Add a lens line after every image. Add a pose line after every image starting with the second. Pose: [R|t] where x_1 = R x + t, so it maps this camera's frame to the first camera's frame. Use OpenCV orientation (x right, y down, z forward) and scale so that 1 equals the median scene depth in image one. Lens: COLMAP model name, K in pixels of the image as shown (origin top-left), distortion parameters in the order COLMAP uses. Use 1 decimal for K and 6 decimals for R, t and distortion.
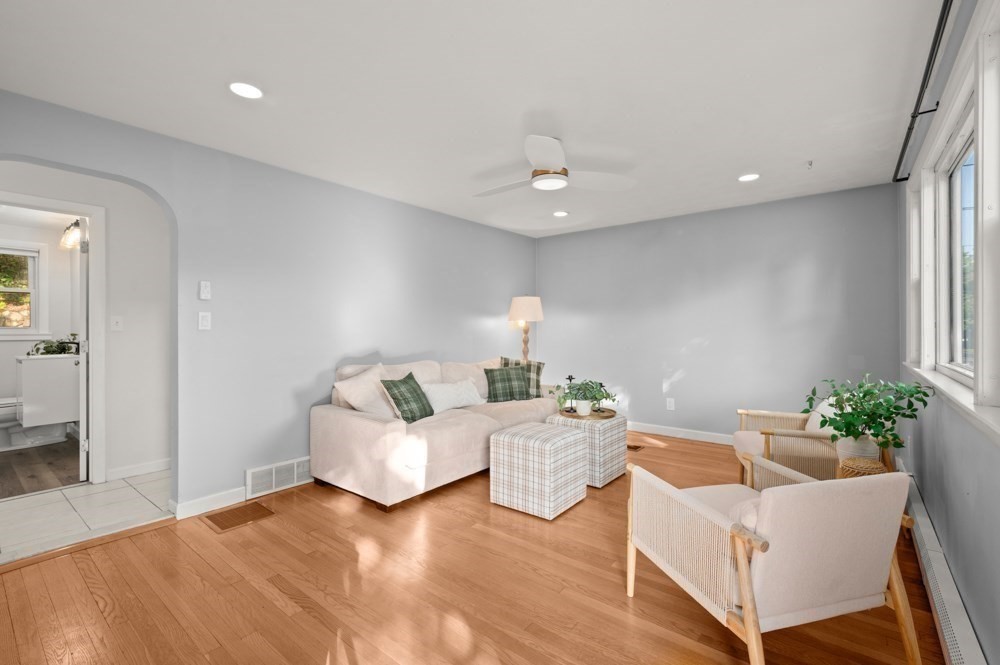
lens RADIAL K [[444.2, 0, 498.9], [0, 444.2, 327.3], [0, 0, 1]] dist [-0.002163, -0.000224]
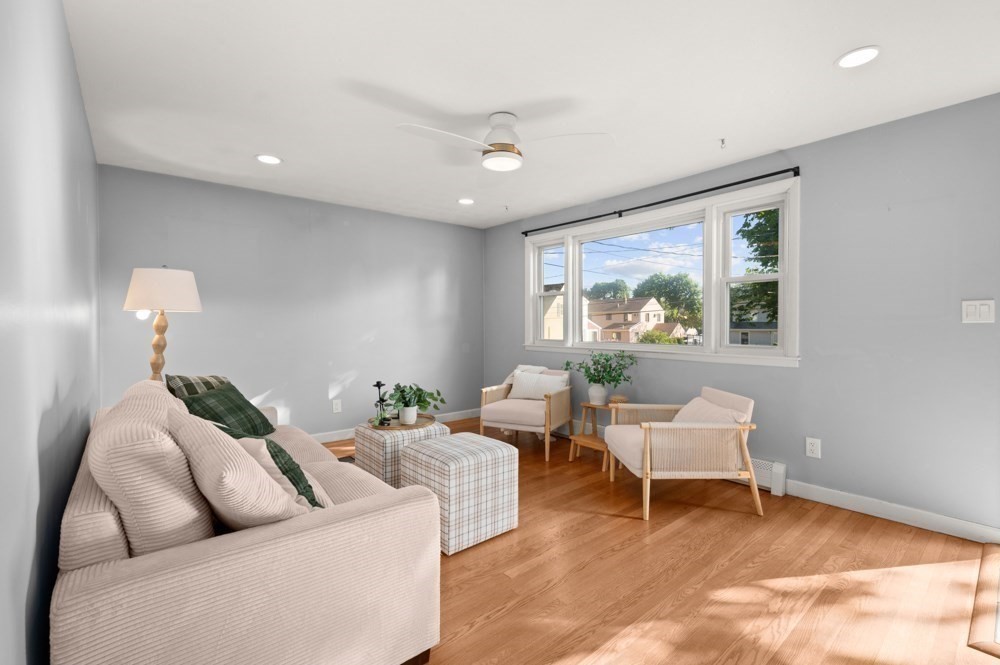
lens RADIAL K [[445.8, 0, 499.7], [0, 445.8, 335.7], [0, 0, 1]] dist [0.001297, 0.000176]
pose [[0.195777, -0.023335, 0.980371, -0.571654], [0.001961, 0.999724, 0.023404, 0.005928], [-0.980646, -0.002659, 0.195769, 0.604558]]
